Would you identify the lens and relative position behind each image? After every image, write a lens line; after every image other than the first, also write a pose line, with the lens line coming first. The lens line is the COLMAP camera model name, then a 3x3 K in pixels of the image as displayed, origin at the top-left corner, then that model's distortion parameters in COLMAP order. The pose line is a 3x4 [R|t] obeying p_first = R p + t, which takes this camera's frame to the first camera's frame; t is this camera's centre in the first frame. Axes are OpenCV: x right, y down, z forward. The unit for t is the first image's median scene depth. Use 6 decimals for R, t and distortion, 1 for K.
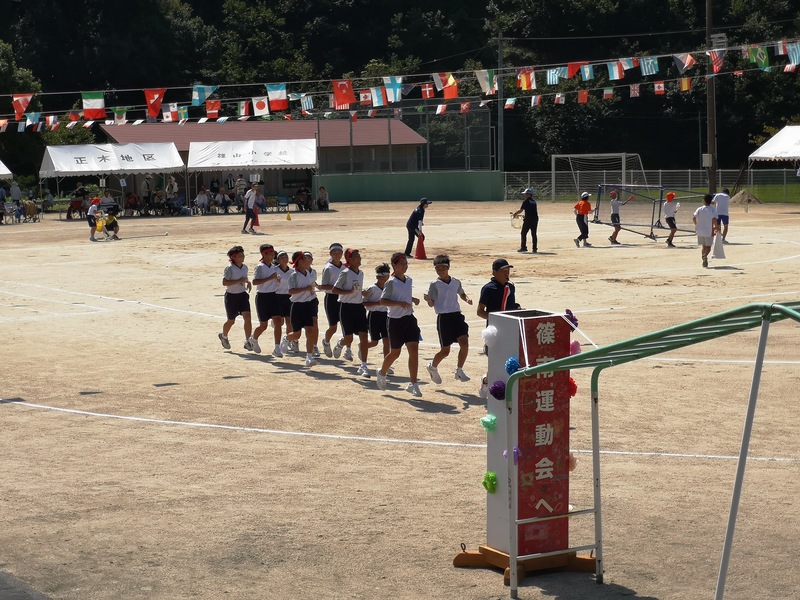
lens RADIAL K [[1899.3, 0, 399.5], [0, 1899.3, 299.1], [0, 0, 1]] dist [0.274210, 0.000000]
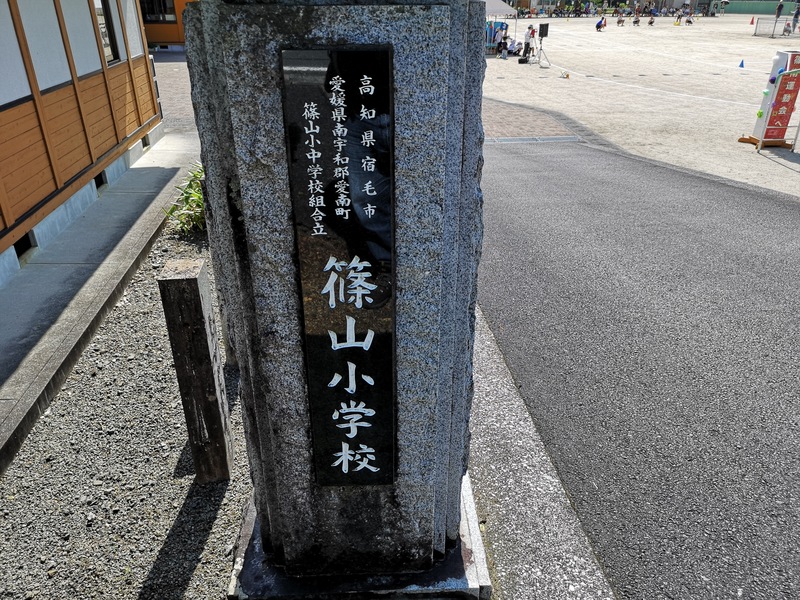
lens RADIAL K [[617.8, 0, 399.8], [0, 617.8, 301.2], [0, 0, 1]] dist [0.010294, 0.003190]
pose [[0.892216, 0.226684, -0.390595, -0.007941], [-0.061856, 0.918088, 0.391521, 0.021664], [0.447352, -0.325161, 0.833155, -0.130236]]
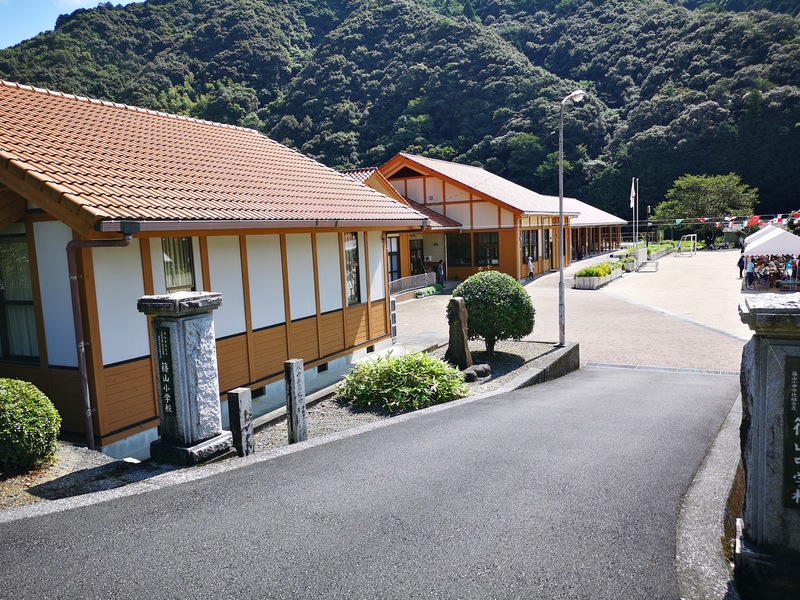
lens RADIAL K [[617.8, 0, 399.8], [0, 617.8, 300.1], [0, 0, 1]] dist [0.010294, 0.003190]
pose [[0.503654, 0.094810, -0.858687, 0.760982], [-0.042113, 0.995472, 0.085212, -0.092276], [0.862879, -0.006755, 0.505366, -0.152981]]
